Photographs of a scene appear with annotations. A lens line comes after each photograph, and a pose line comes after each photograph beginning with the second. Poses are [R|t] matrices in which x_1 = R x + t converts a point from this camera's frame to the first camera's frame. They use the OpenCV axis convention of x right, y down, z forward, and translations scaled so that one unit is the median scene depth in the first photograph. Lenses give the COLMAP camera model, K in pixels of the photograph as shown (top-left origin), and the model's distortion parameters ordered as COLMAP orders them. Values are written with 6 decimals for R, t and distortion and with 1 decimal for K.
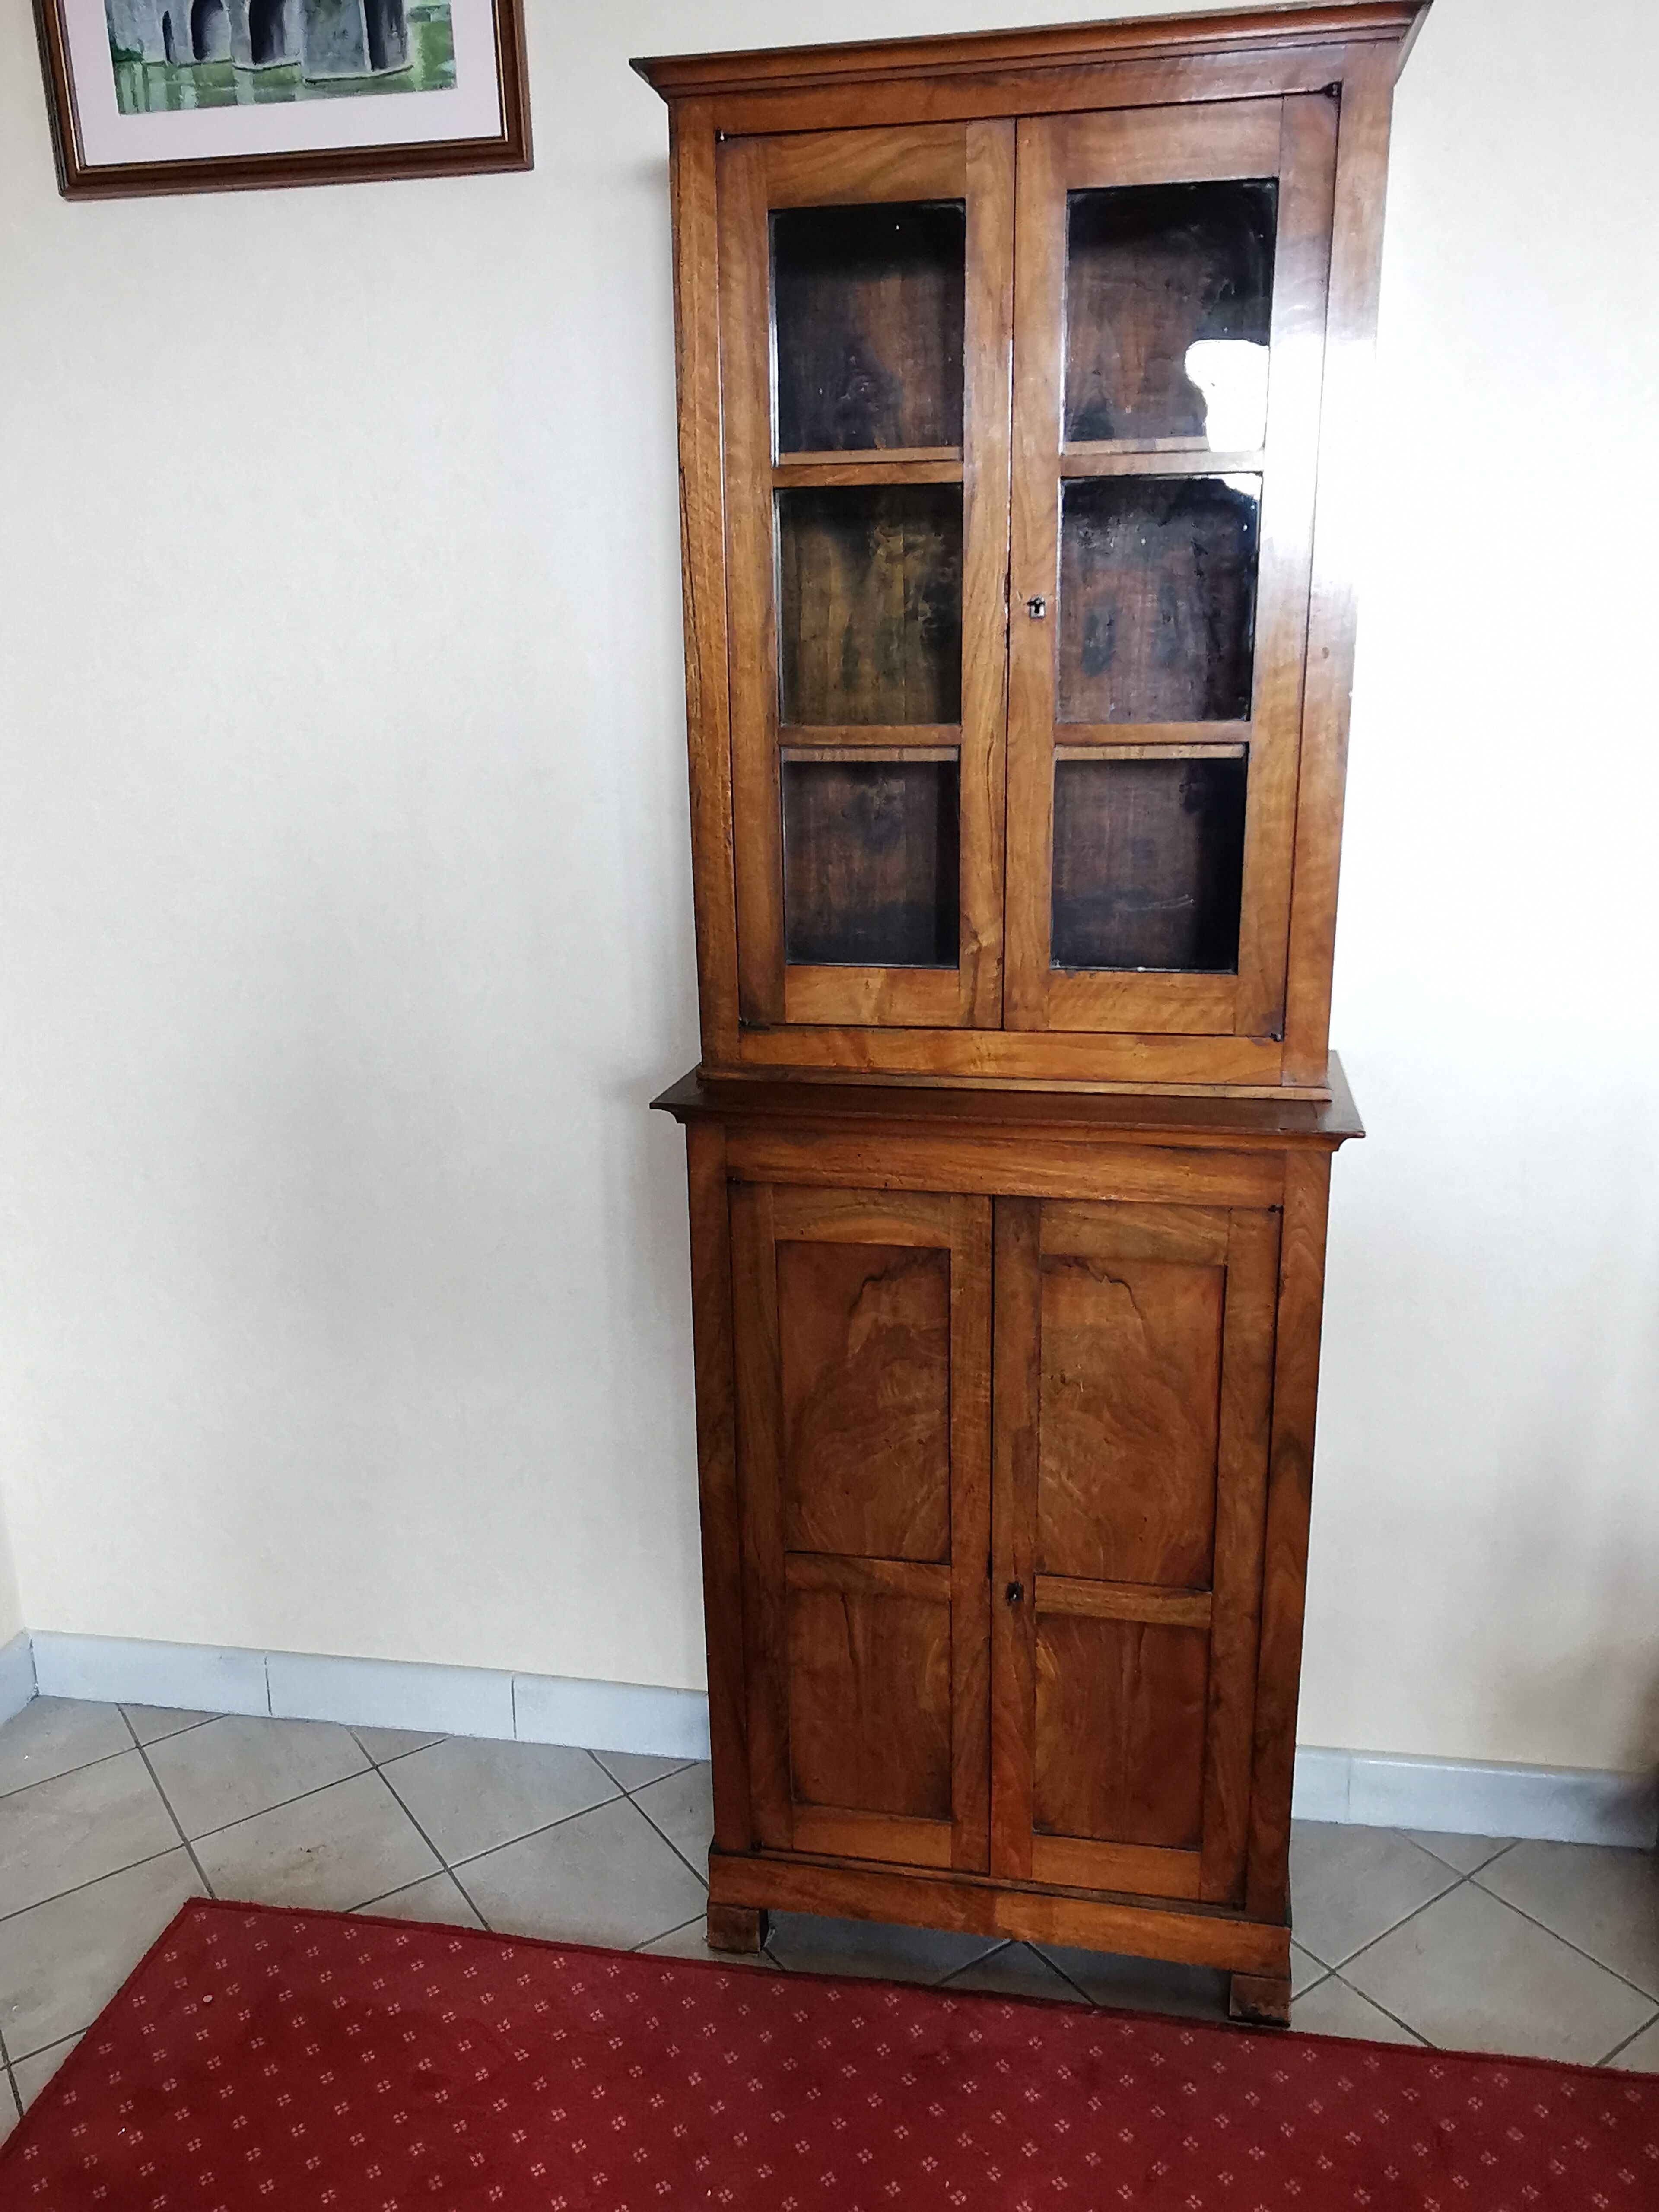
lens RADIAL K [[1703.7, 0, 829.5], [0, 1703.7, 1106.0], [0, 0, 1]] dist [0.012805, -0.000089]
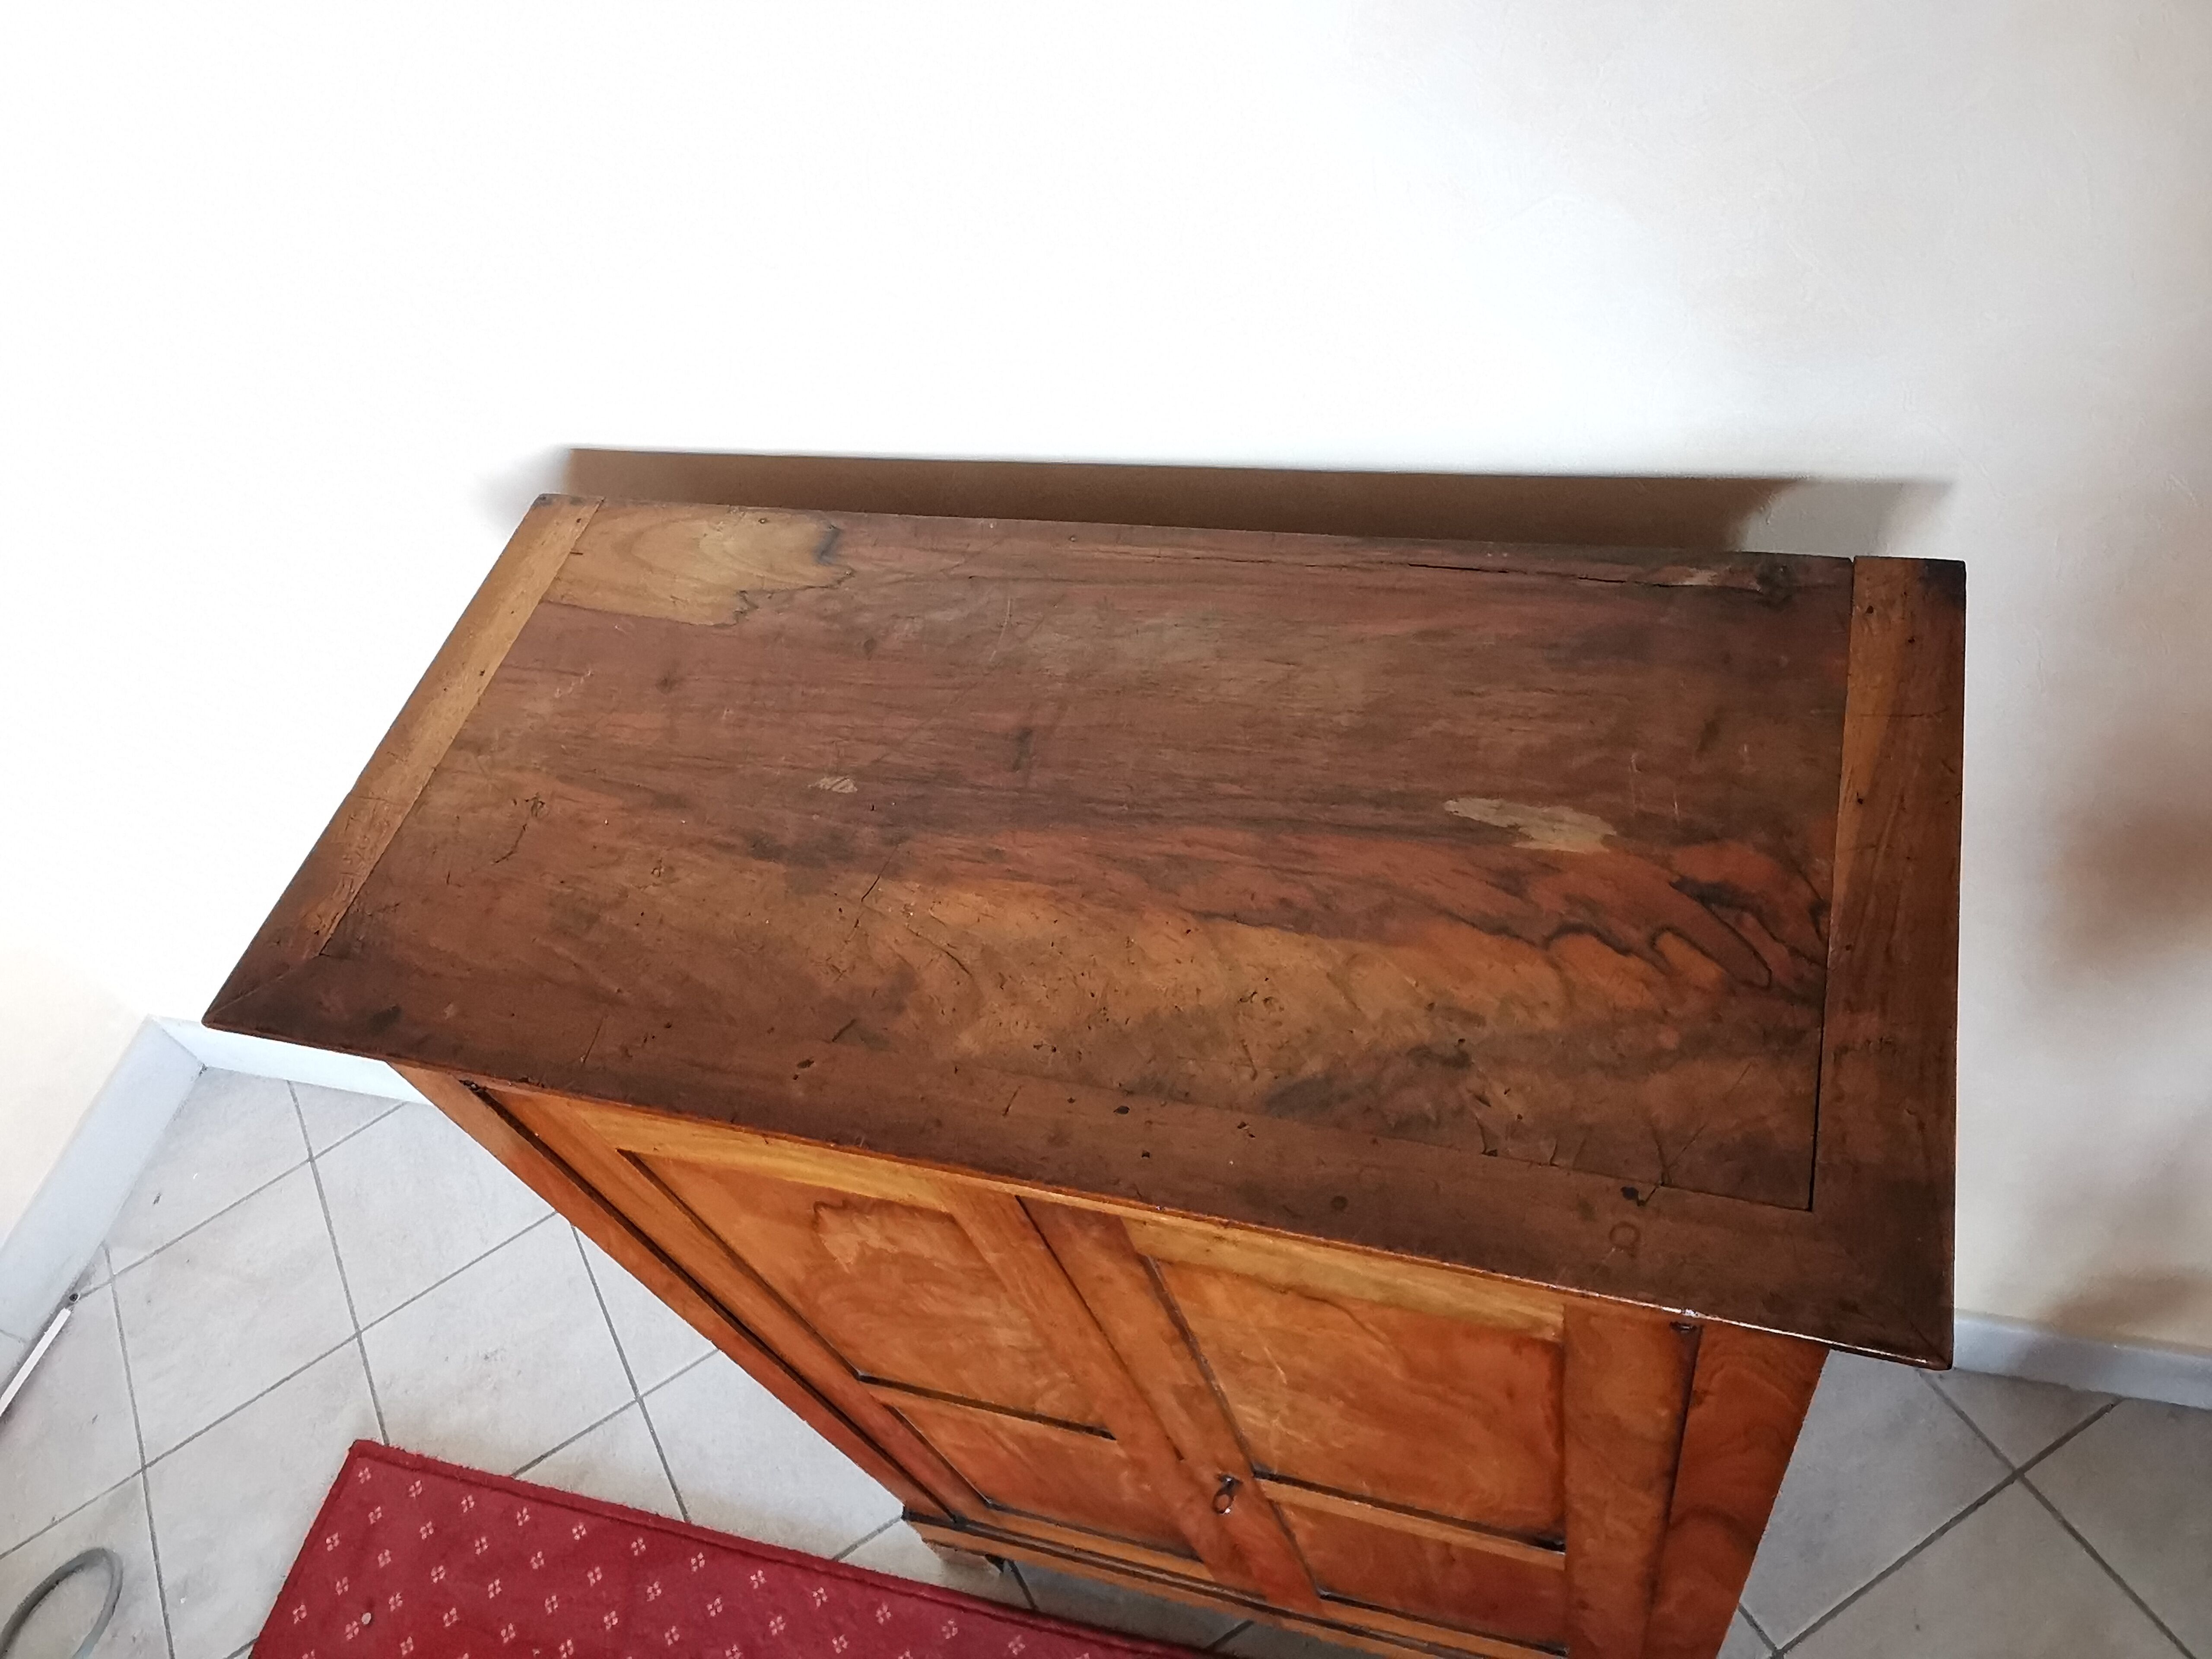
lens RADIAL K [[1702.4, 0, 1106.0], [0, 1702.4, 829.5], [0, 0, 1]] dist [-0.019878, 0.041682]
pose [[0.976758, -0.044810, -0.209609, 0.199908], [0.167799, 0.768326, 0.617672, -0.252880], [0.133370, -0.638489, 0.757987, 0.697034]]
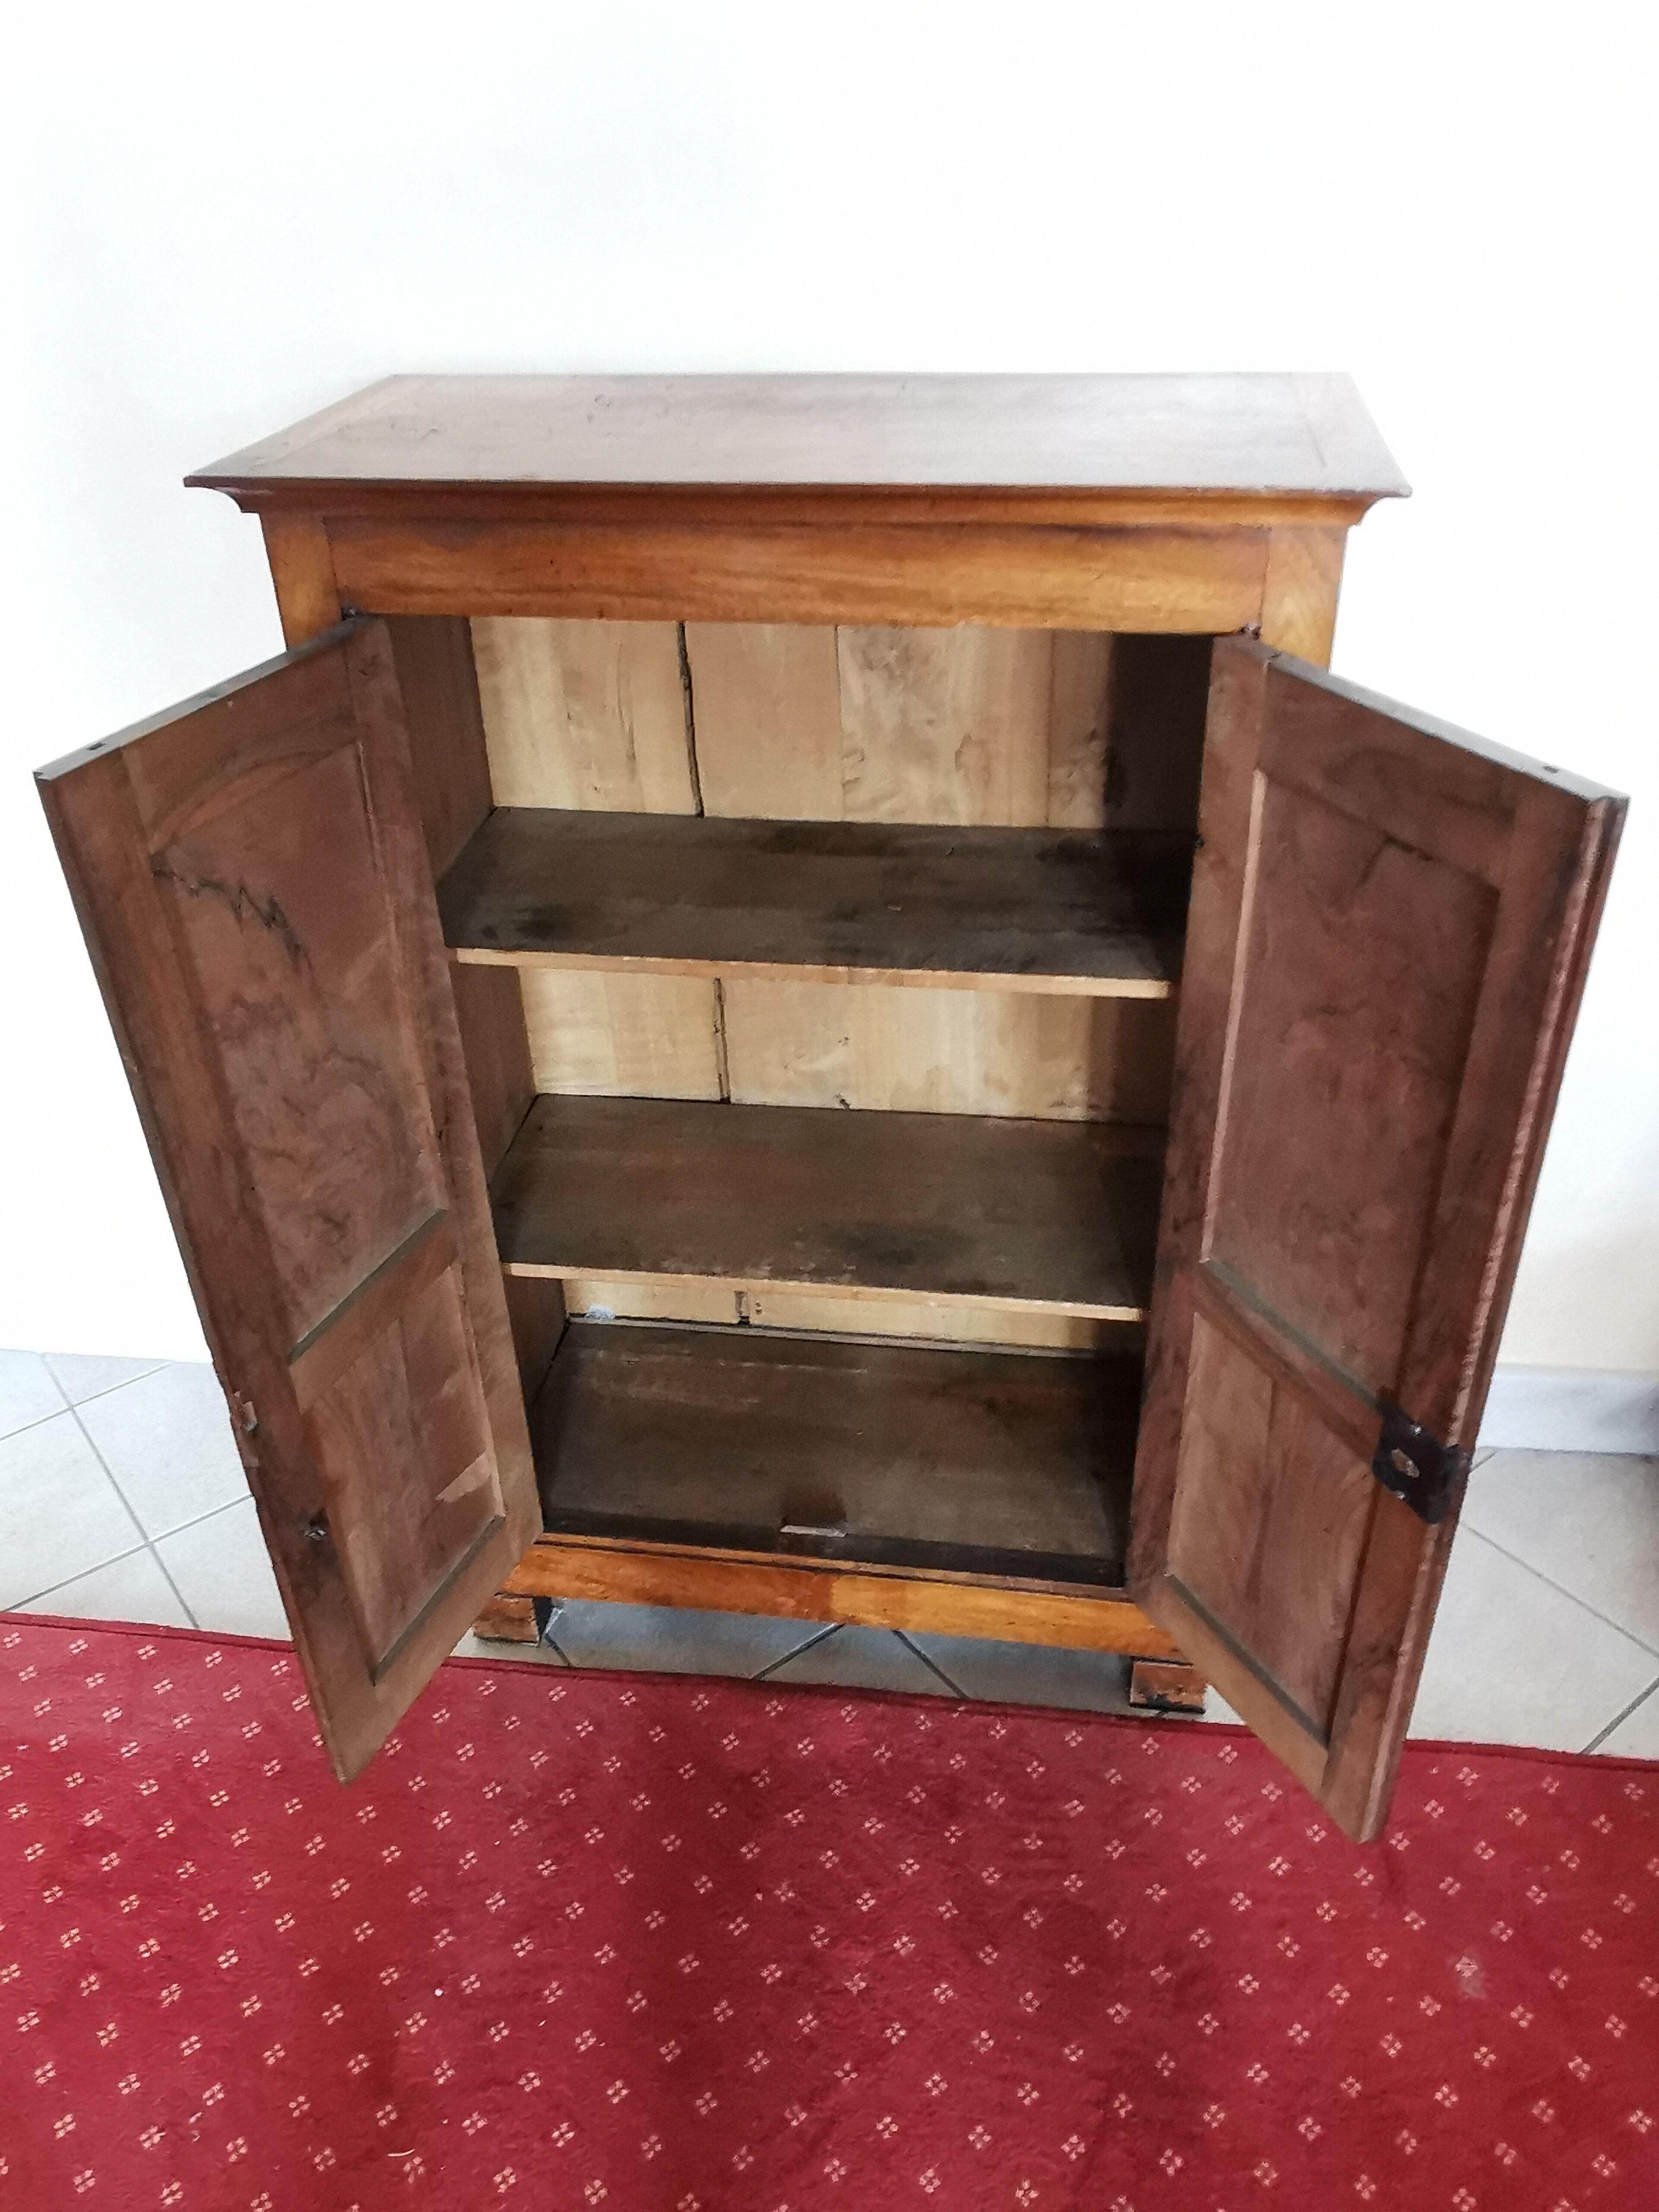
lens RADIAL K [[1702.4, 0, 830.4], [0, 1702.4, 1118.0], [0, 0, 1]] dist [-0.019878, 0.041682]
pose [[0.998854, -0.037150, 0.030166, 0.085756], [0.025894, 0.949680, 0.312151, 0.029476], [-0.040244, -0.311012, 0.949553, 0.359744]]
